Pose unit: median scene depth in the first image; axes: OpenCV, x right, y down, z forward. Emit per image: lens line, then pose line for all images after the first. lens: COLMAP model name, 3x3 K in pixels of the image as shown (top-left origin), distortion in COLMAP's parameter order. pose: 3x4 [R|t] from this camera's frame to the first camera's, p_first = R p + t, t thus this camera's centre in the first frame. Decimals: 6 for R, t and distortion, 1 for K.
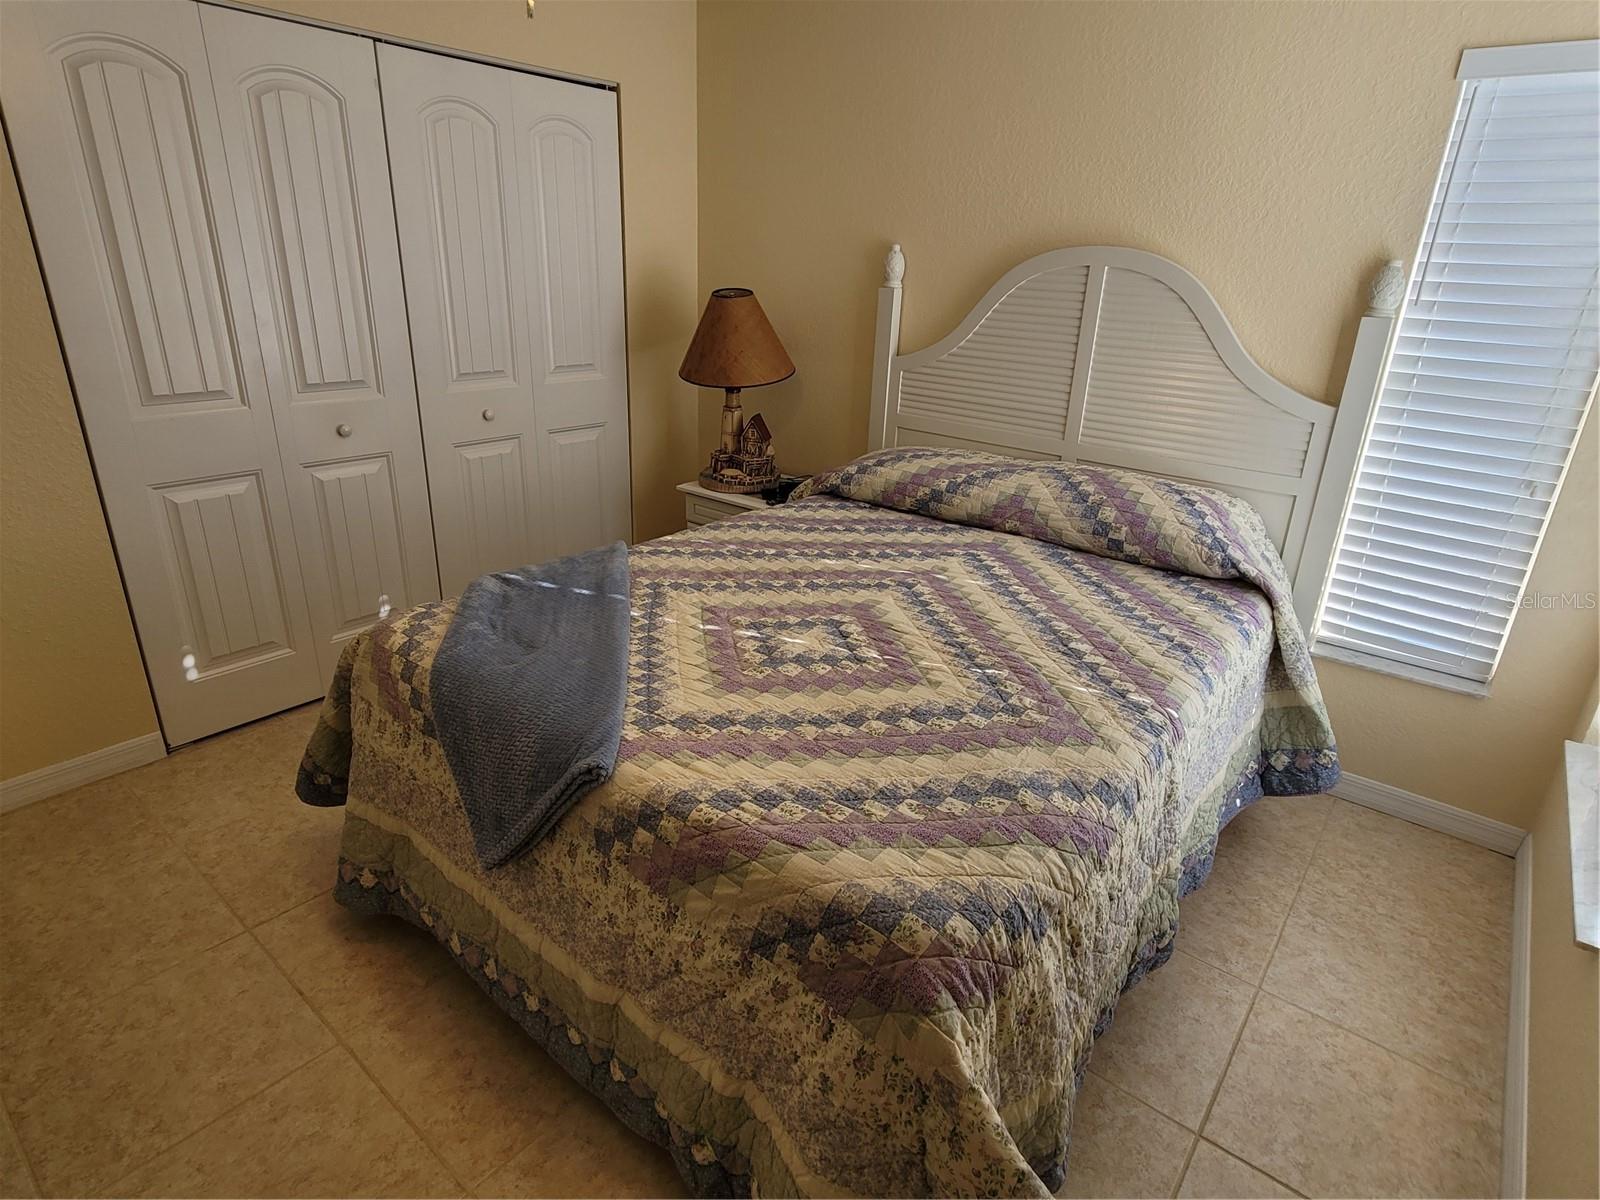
lens RADIAL K [[908.9, 0, 805.2], [0, 908.9, 591.4], [0, 0, 1]] dist [-0.000568, -0.000004]
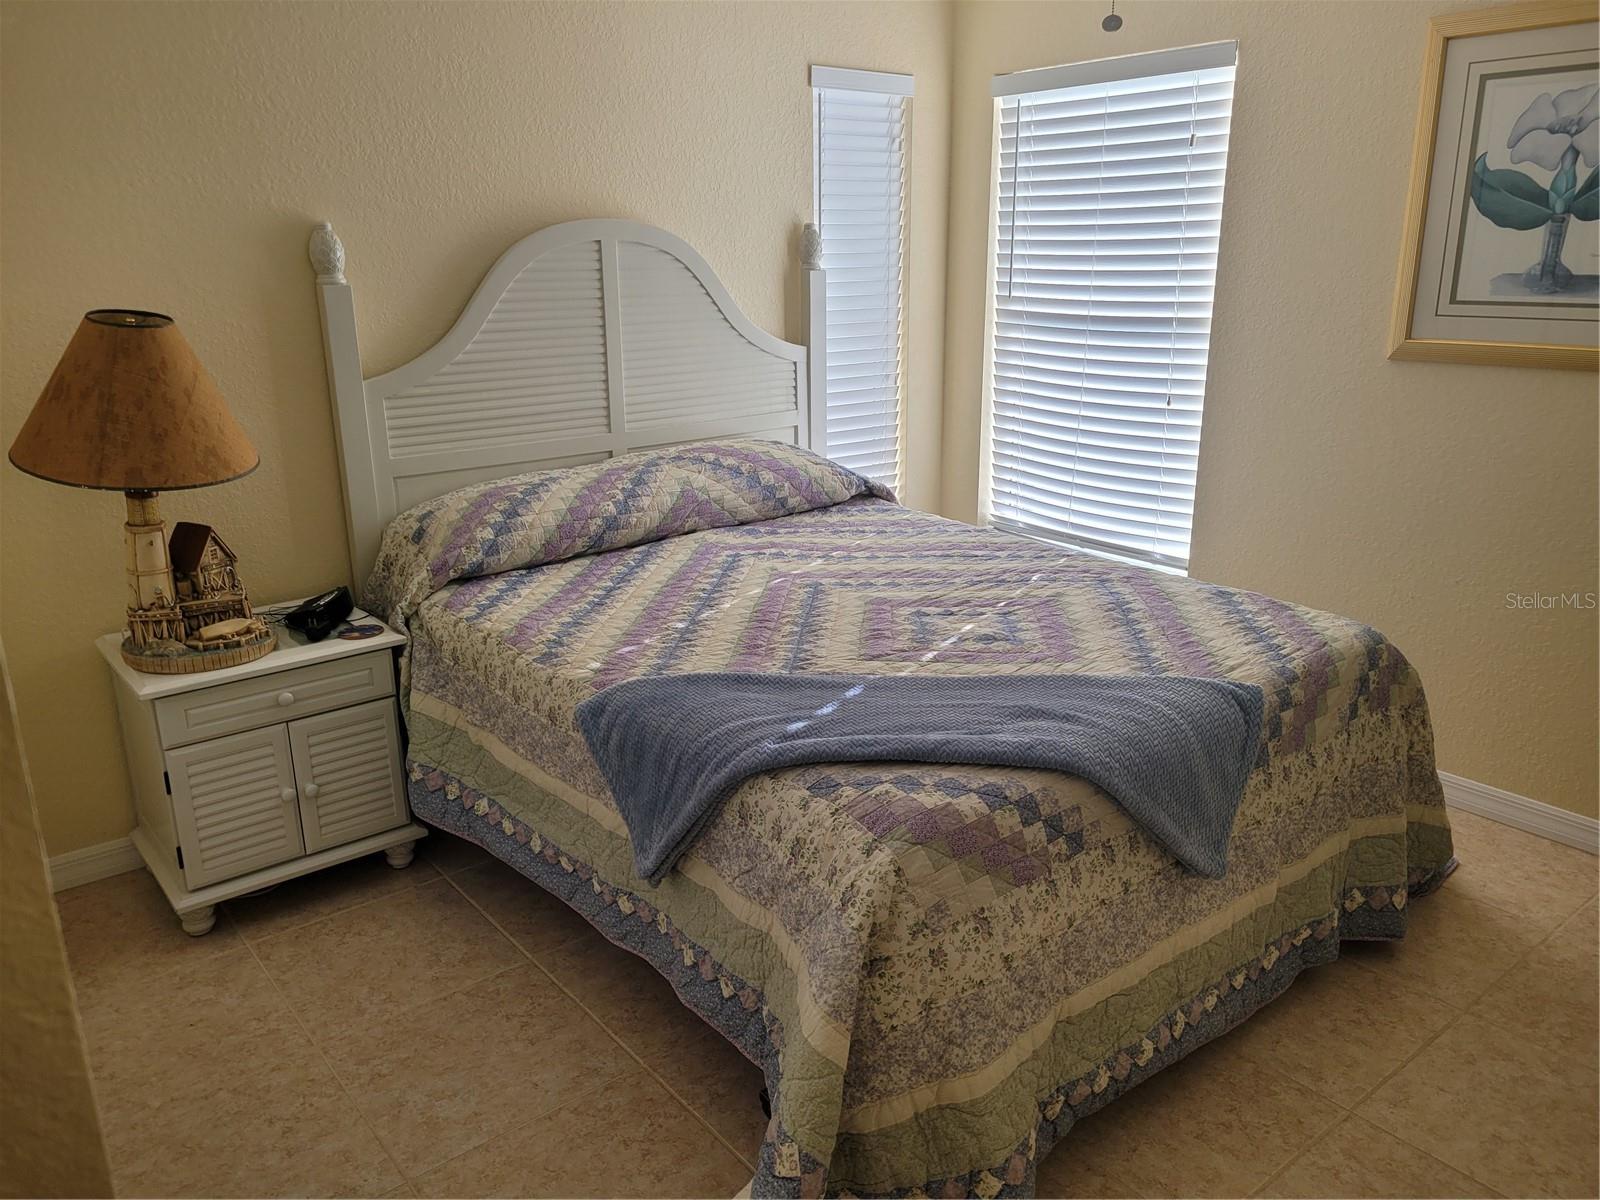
lens RADIAL K [[1278.4, 0, 808.6], [0, 1278.4, 602.1], [0, 0, 1]] dist [0.072764, -0.070509]
pose [[0.152413, -0.313096, 0.937412, -1.046745], [0.350203, 0.904060, 0.245017, -0.292666], [-0.924190, 0.290941, 0.247438, 0.635372]]
